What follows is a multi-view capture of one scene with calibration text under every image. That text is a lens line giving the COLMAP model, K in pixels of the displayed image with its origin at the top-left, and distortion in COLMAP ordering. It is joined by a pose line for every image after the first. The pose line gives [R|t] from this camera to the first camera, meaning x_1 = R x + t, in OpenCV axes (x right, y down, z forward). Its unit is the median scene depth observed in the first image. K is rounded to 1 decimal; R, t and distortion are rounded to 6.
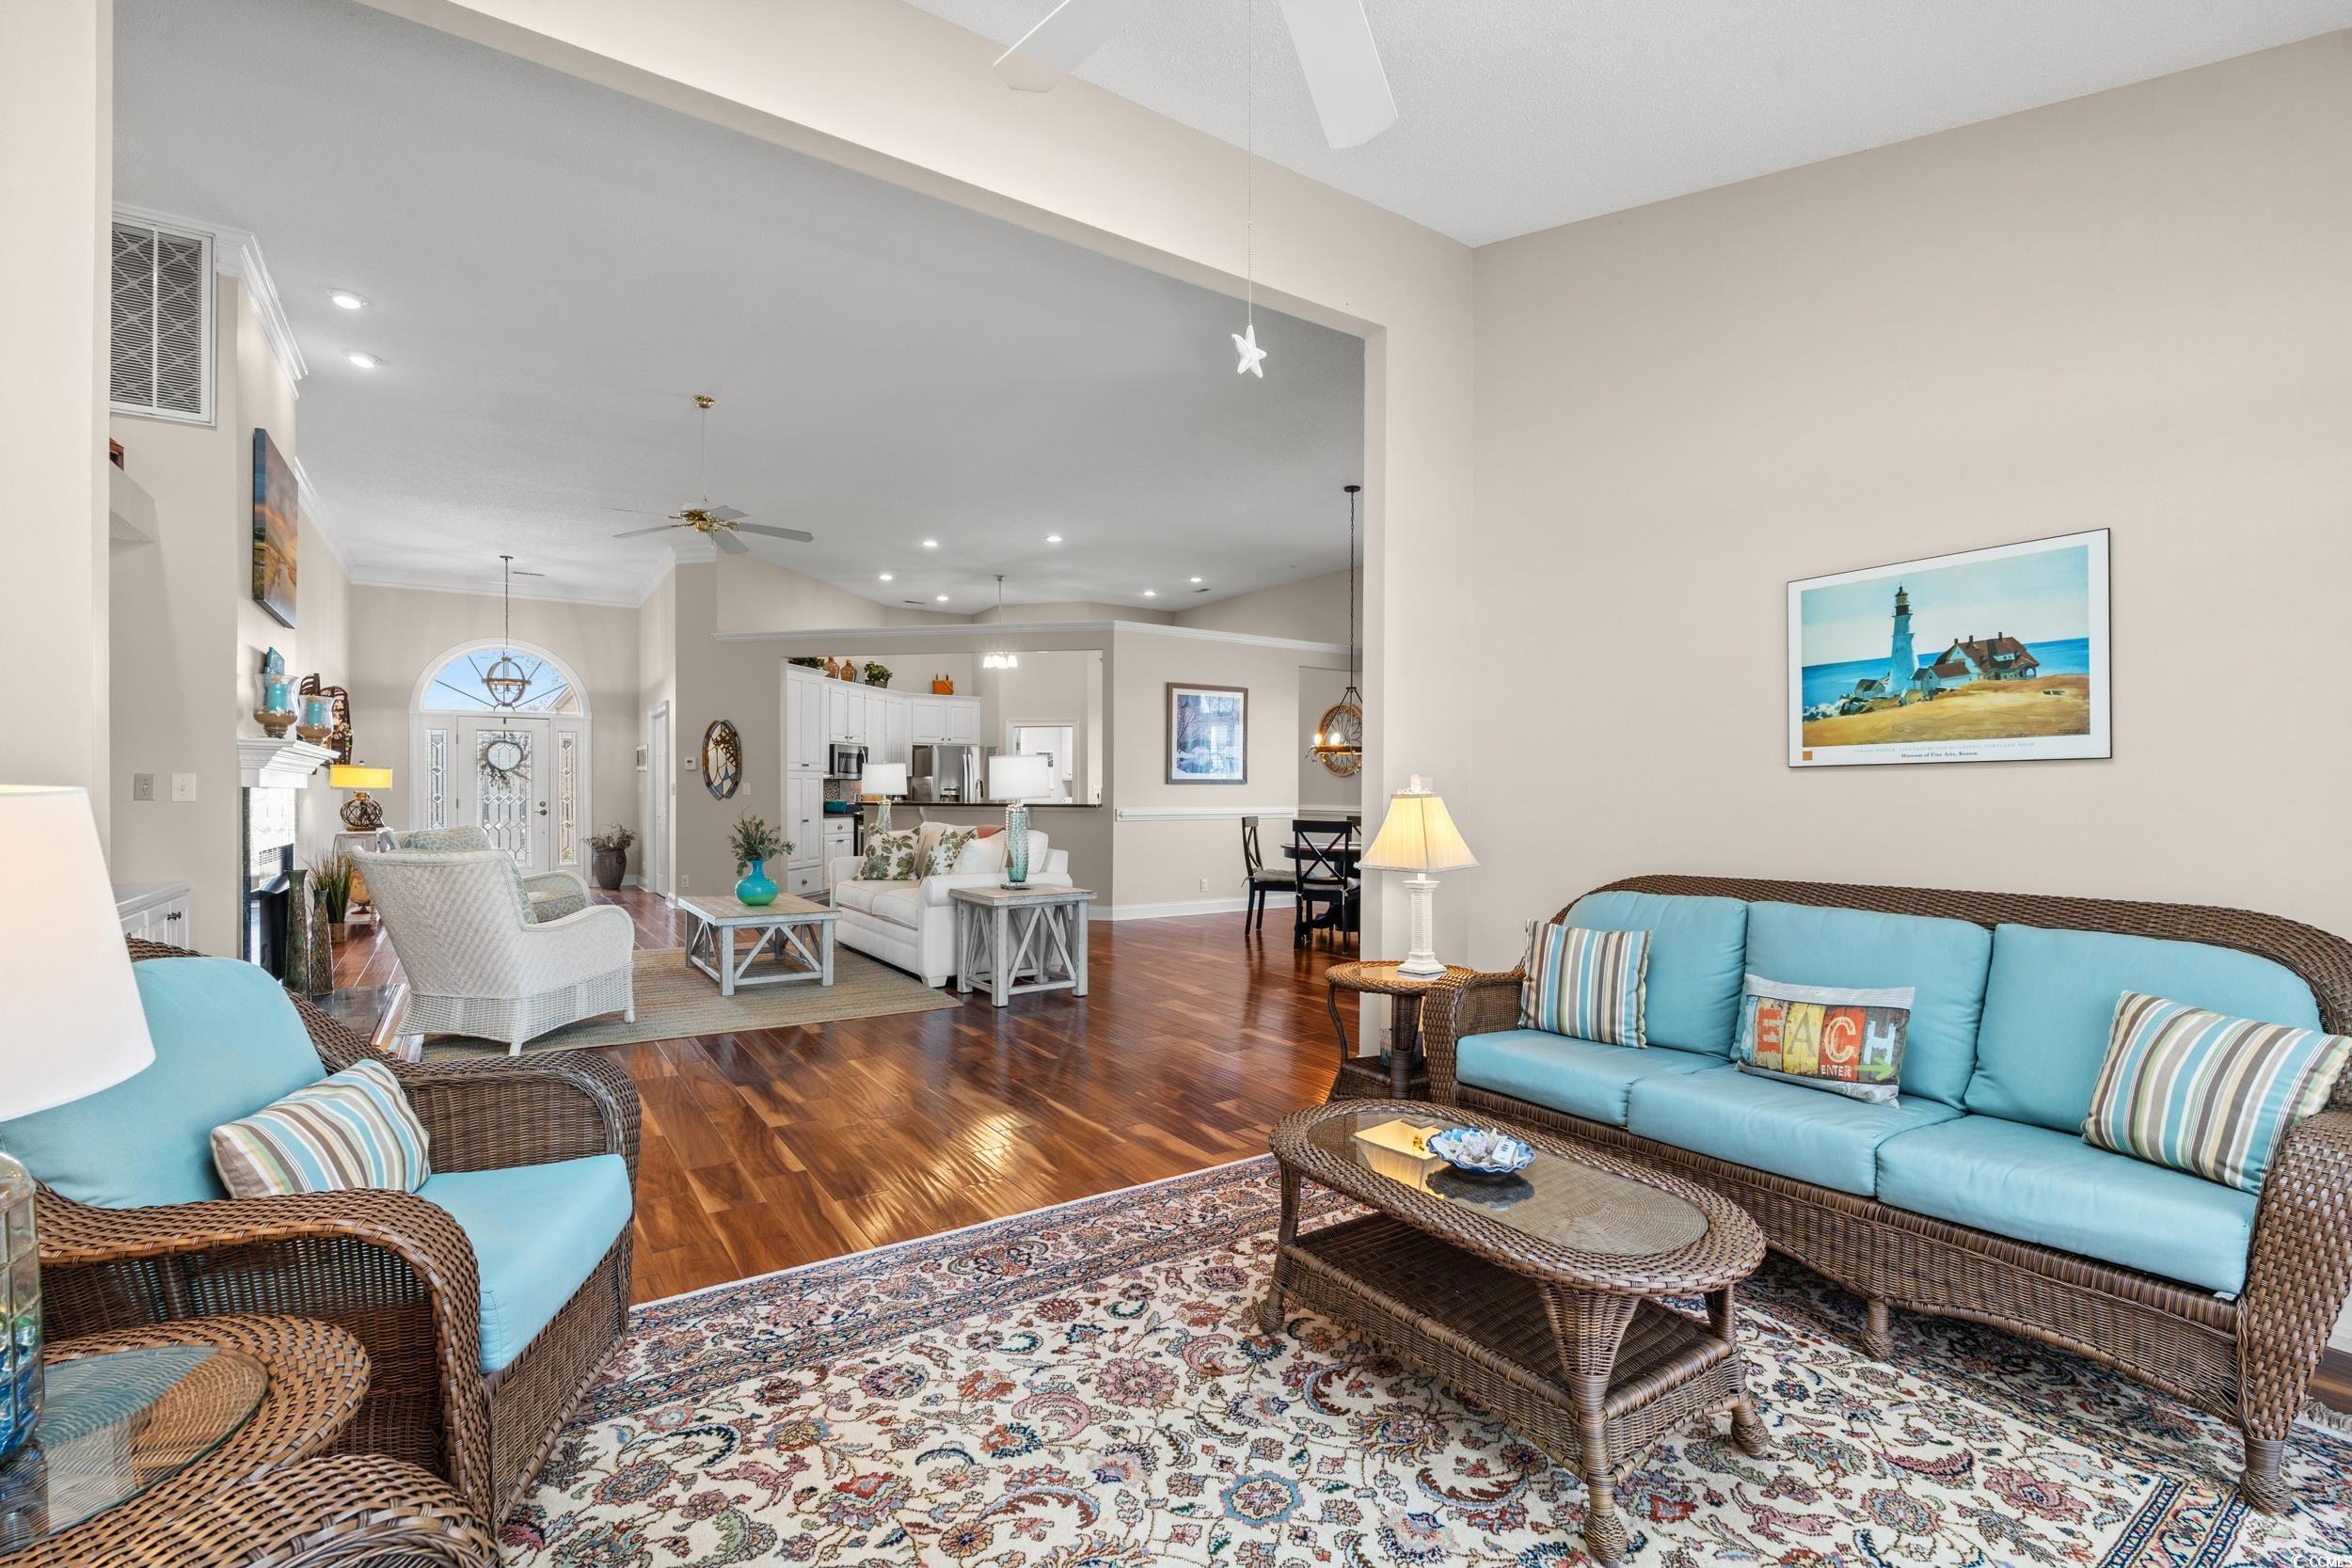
lens RADIAL K [[1037.1, 0, 1170.5], [0, 1037.1, 797.3], [0, 0, 1]] dist [-0.003285, 0.001647]
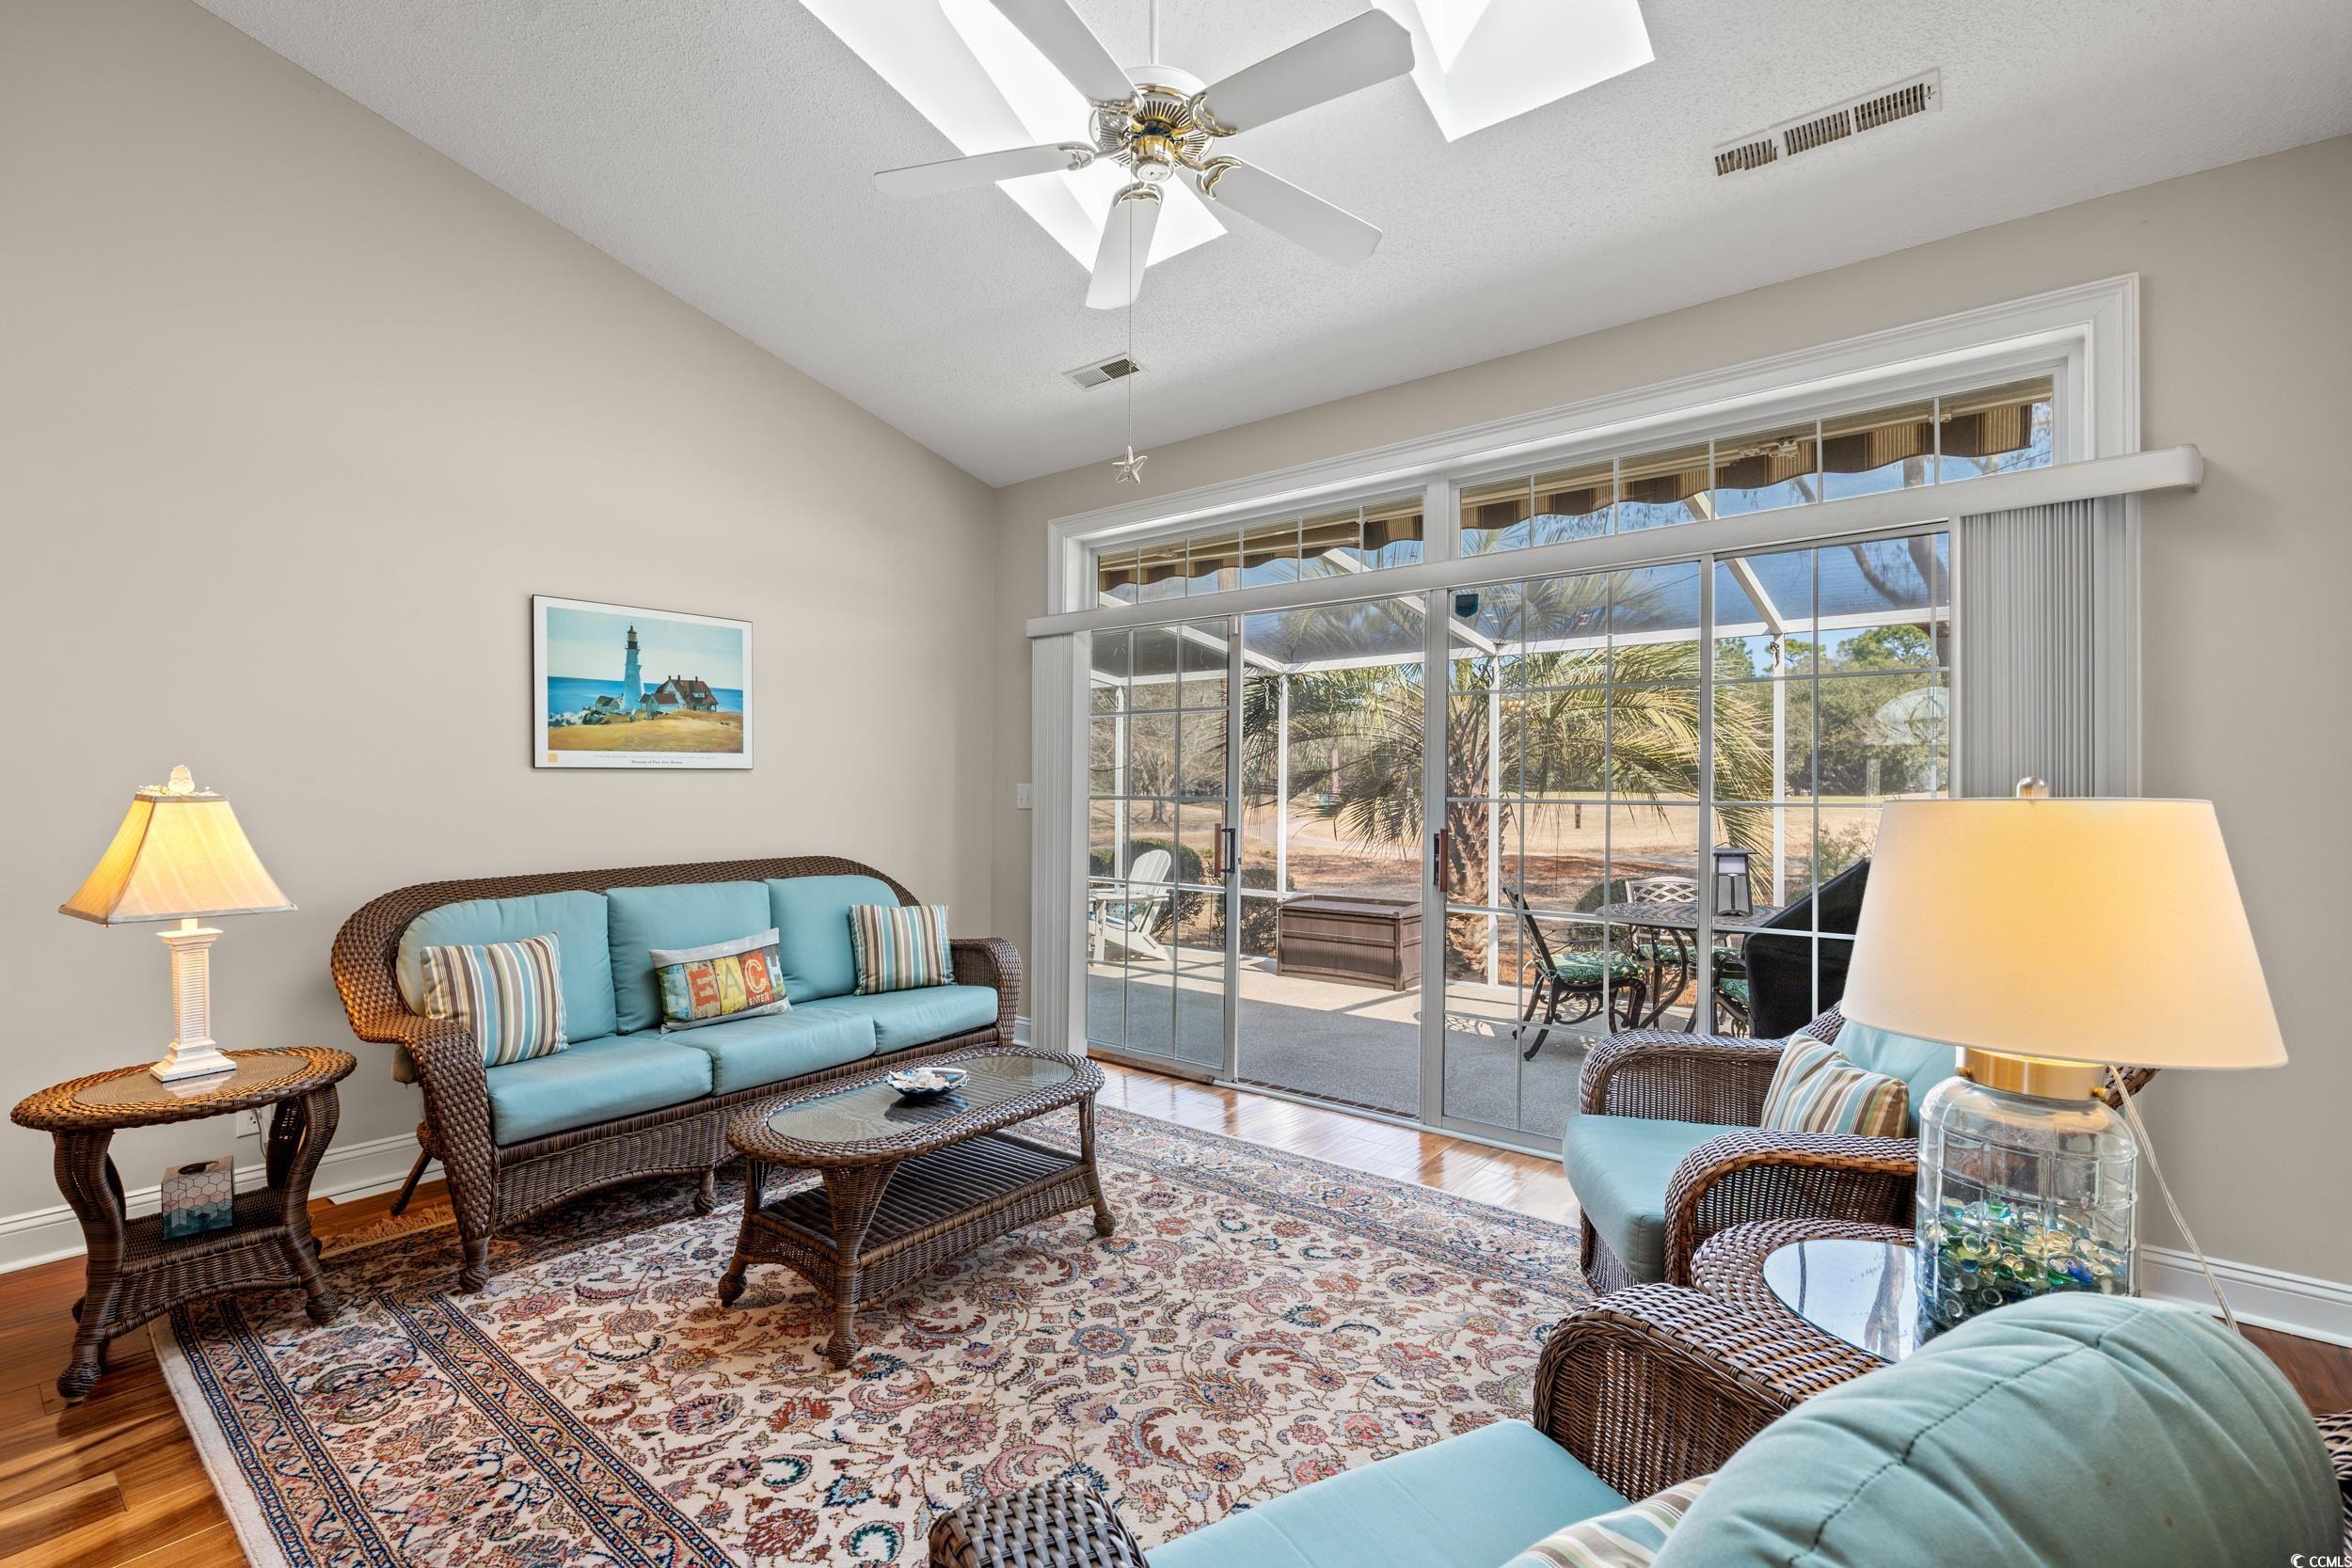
lens RADIAL K [[1037.1, 0, 1182.2], [0, 1037.1, 786.5], [0, 0, 1]] dist [-0.003285, 0.001647]
pose [[-0.312188, 0.004422, 0.950010, -0.556138], [0.004583, 0.999985, -0.003149, -0.002979], [-0.950009, 0.003371, -0.312204, 0.621834]]
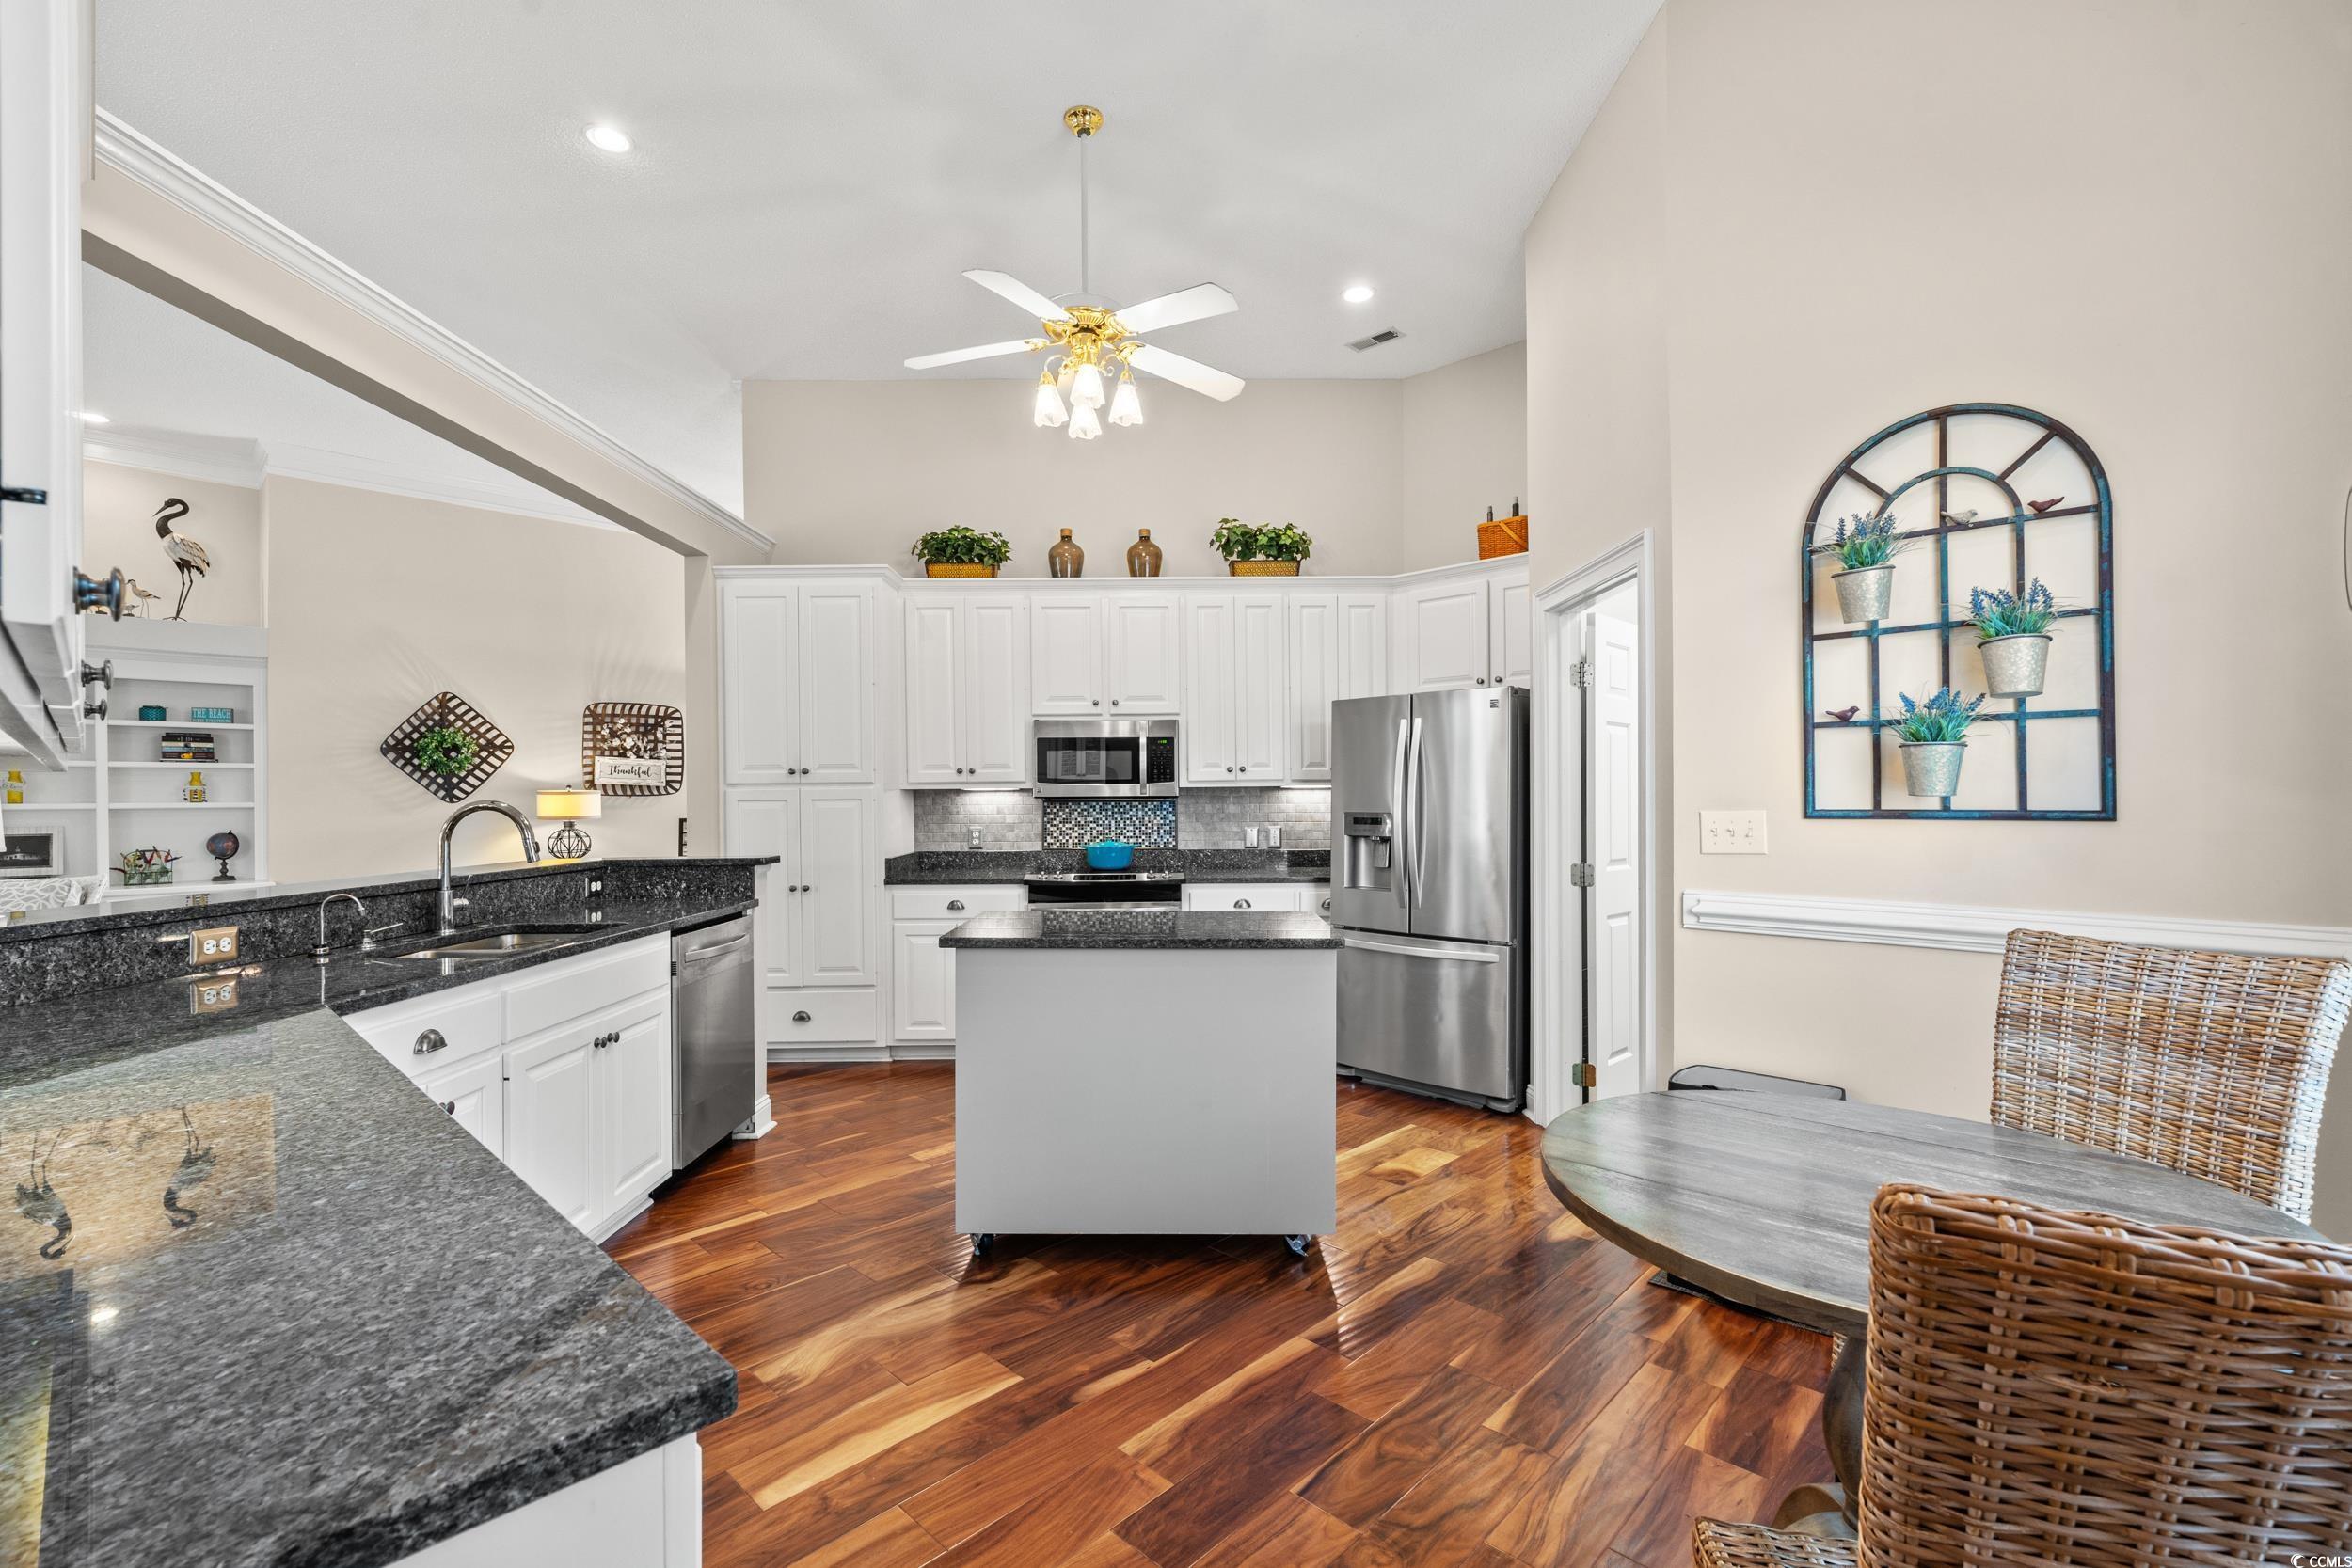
lens RADIAL K [[1037.1, 0, 1185.3], [0, 1037.1, 801.8], [0, 0, 1]] dist [-0.003285, 0.001647]
pose [[0.213847, -0.001410, -0.976866, 0.437251], [0.000545, 0.999999, -0.001324, -0.047927], [0.976867, -0.000249, 0.213848, 3.118266]]
